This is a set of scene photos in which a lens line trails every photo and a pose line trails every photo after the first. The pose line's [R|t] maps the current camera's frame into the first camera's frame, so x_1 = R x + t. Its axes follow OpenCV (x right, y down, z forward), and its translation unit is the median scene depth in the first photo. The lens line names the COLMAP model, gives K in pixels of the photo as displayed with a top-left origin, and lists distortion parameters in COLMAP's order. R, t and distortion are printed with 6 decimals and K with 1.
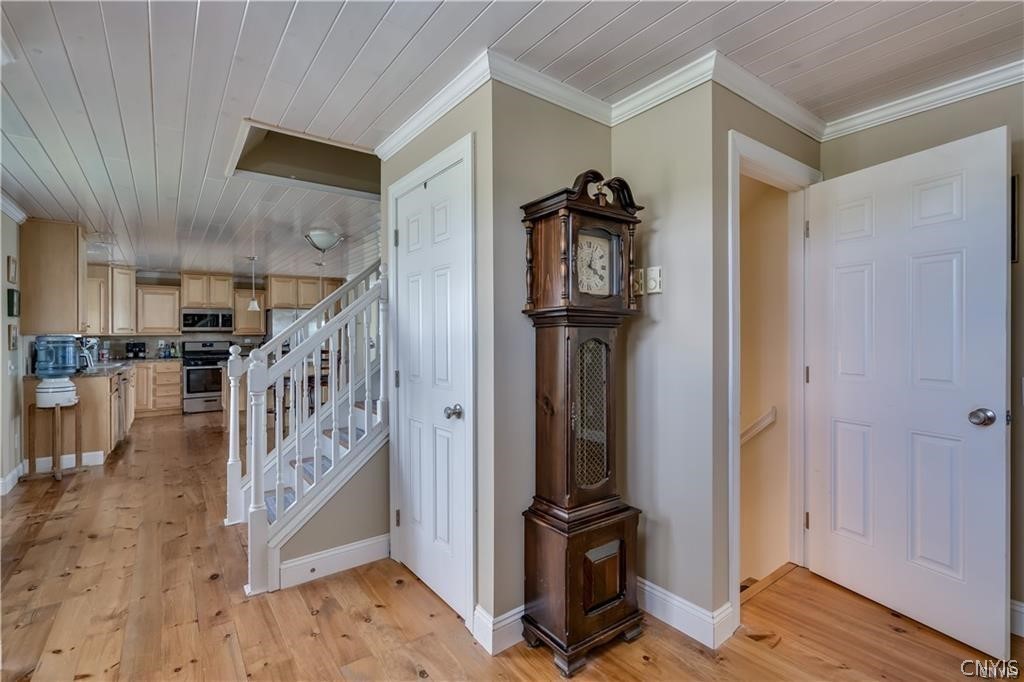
lens RADIAL K [[467.9, 0, 518.3], [0, 467.9, 340.7], [0, 0, 1]] dist [0.001332, 0.000835]
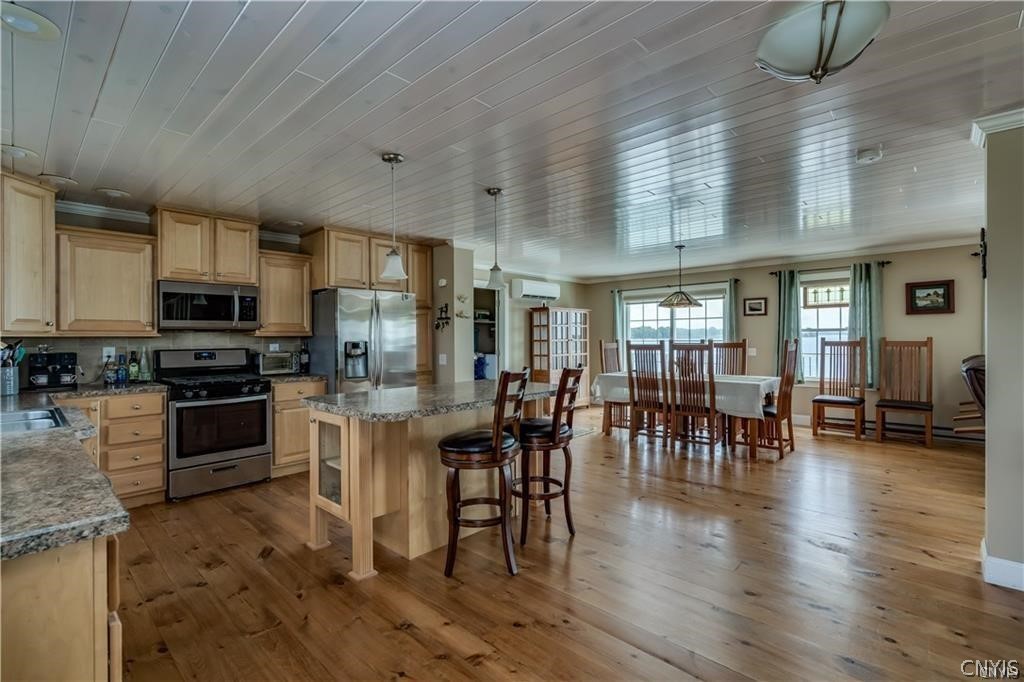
lens RADIAL K [[467.9, 0, 513.5], [0, 467.9, 341.3], [0, 0, 1]] dist [0.001332, 0.000835]
pose [[0.981119, -0.001088, 0.193402, -0.448951], [0.003080, 0.999945, -0.010000, -0.000623], [-0.193381, 0.010407, 0.981069, 0.450827]]
